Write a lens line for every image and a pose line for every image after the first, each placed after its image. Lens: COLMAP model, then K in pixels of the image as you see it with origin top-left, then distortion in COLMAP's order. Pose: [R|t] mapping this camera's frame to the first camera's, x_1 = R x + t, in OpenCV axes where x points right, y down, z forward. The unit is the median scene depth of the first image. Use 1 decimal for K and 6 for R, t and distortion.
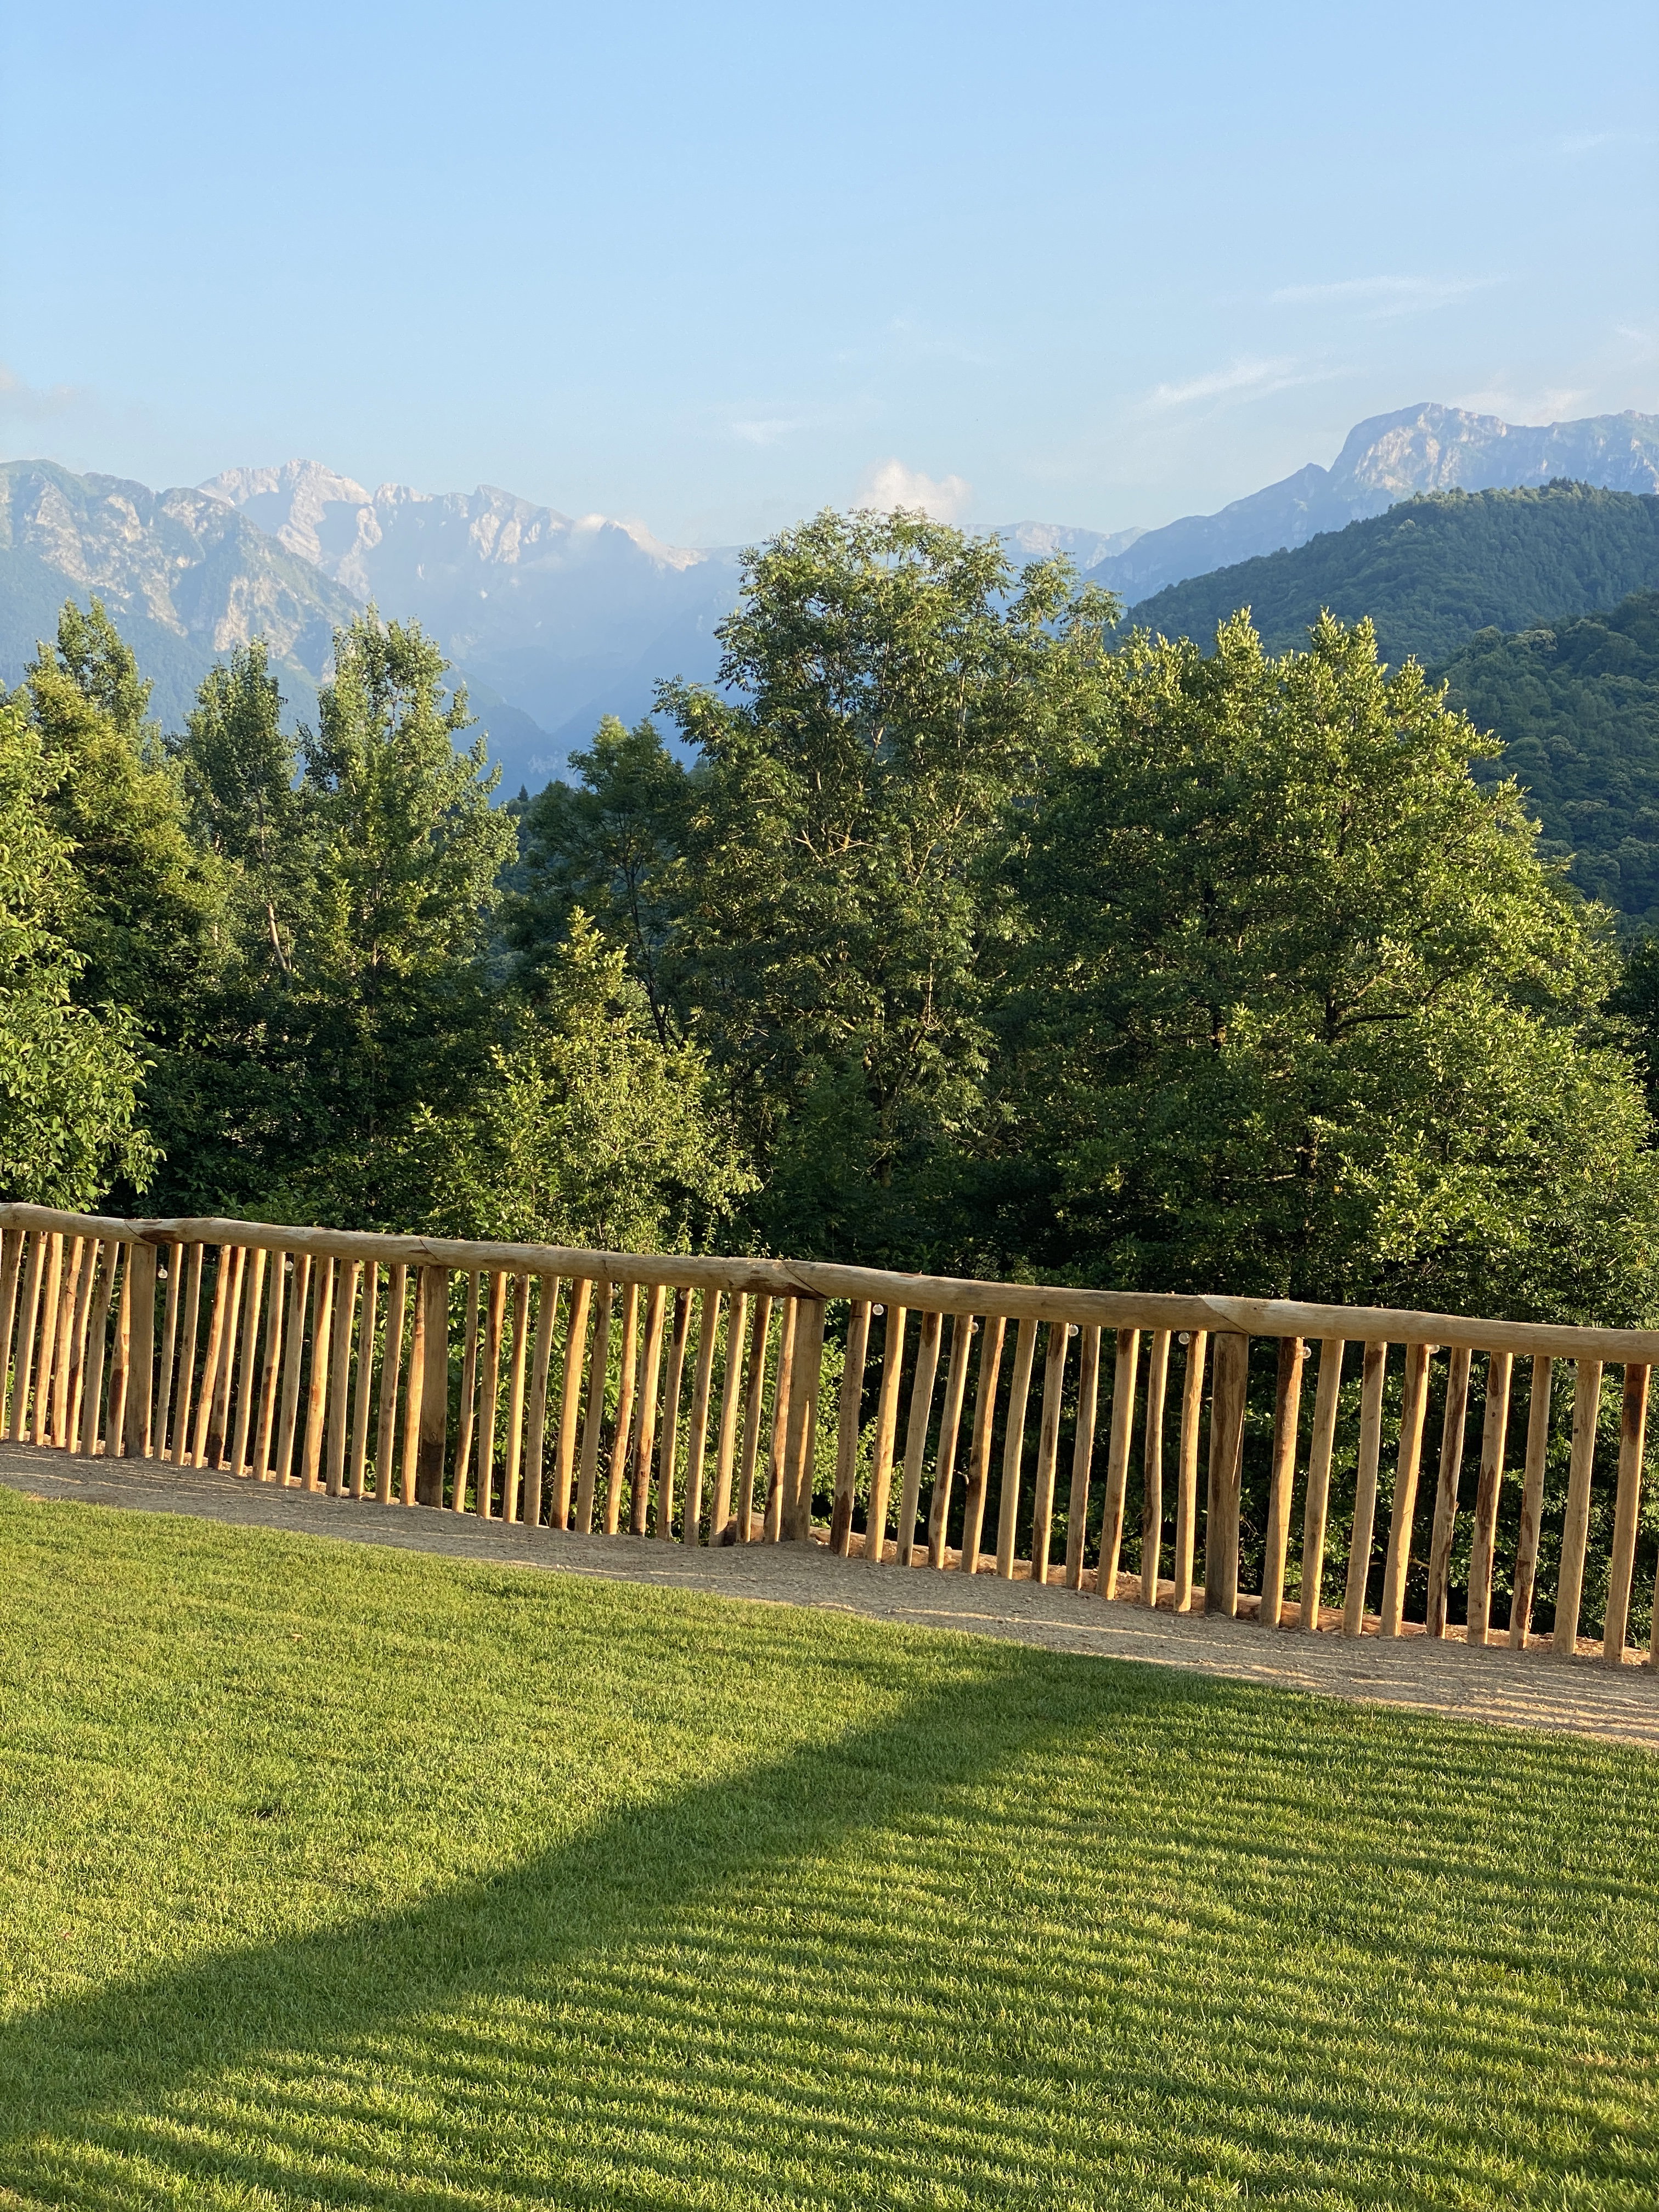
lens RADIAL K [[3368.5, 0, 829.5], [0, 3368.5, 1106.0], [0, 0, 1]] dist [0.127791, 0.016122]
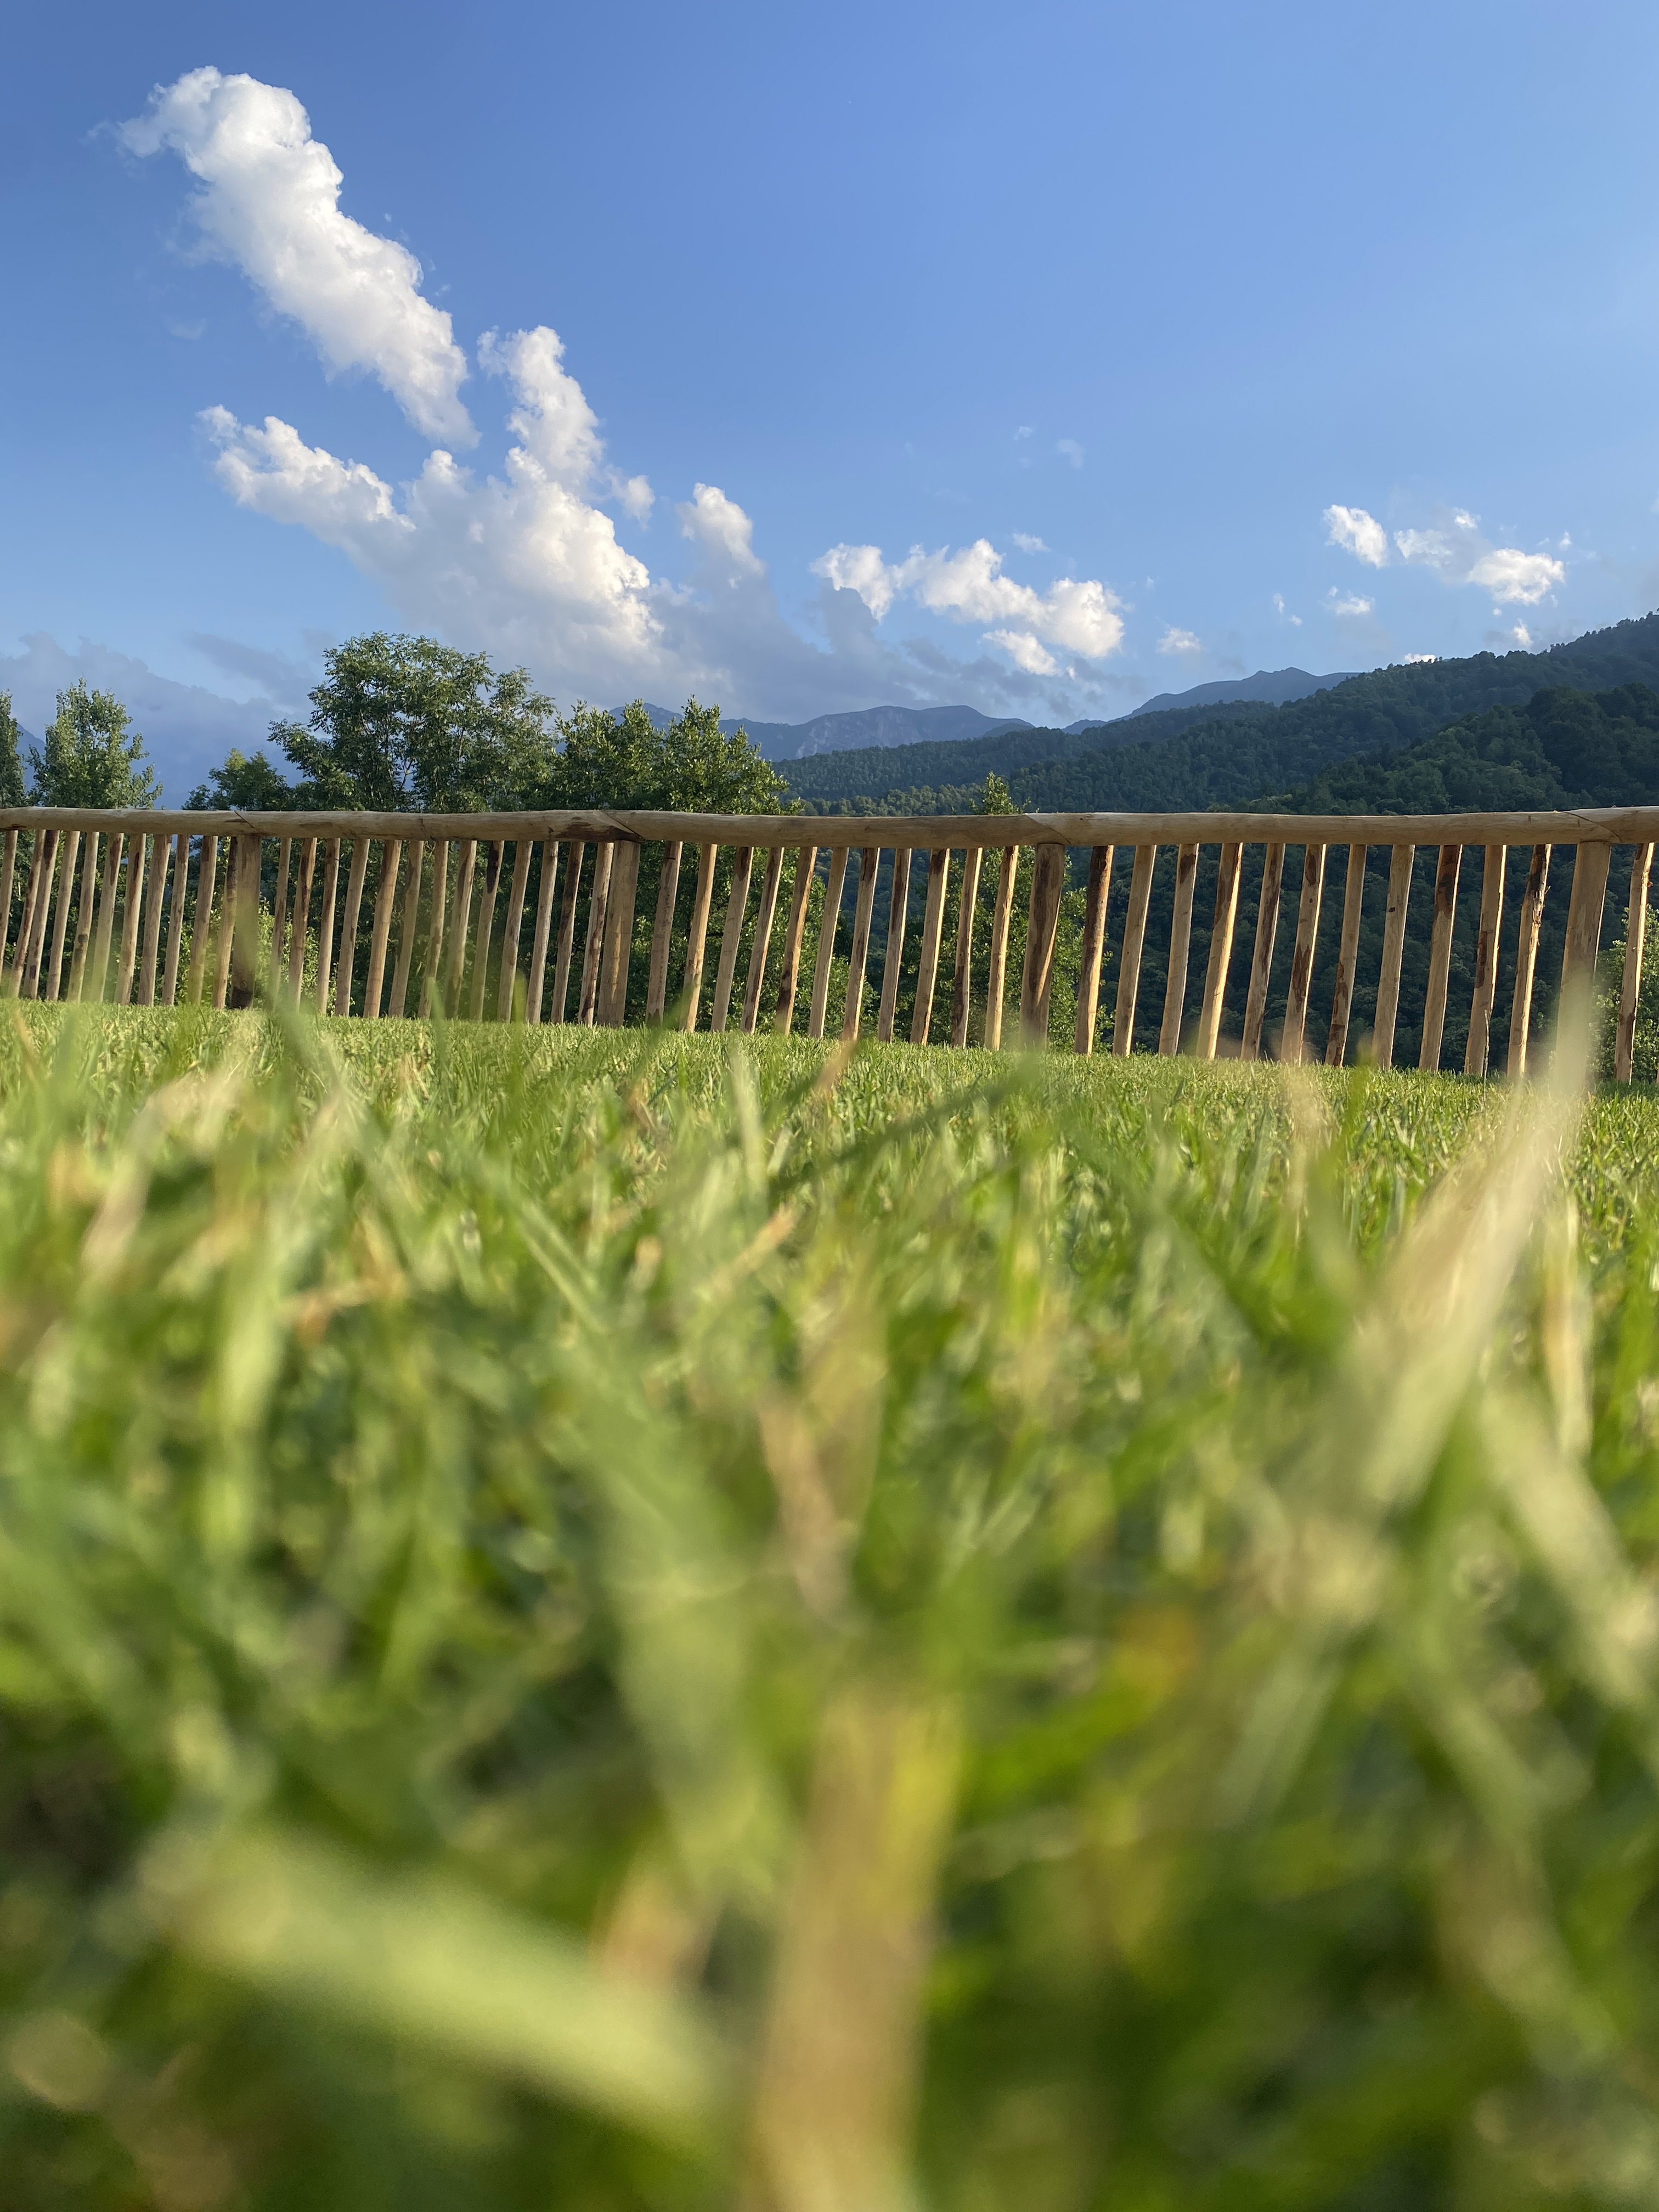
lens RADIAL K [[1677.5, 0, 829.5], [0, 1677.5, 1106.0], [0, 0, 1]] dist [-0.104710, -0.000933]
pose [[0.949174, 0.014029, 0.314438, -0.042583], [-0.013351, 0.999902, -0.004311, 0.054929], [-0.314468, -0.000106, 0.949268, 0.175920]]
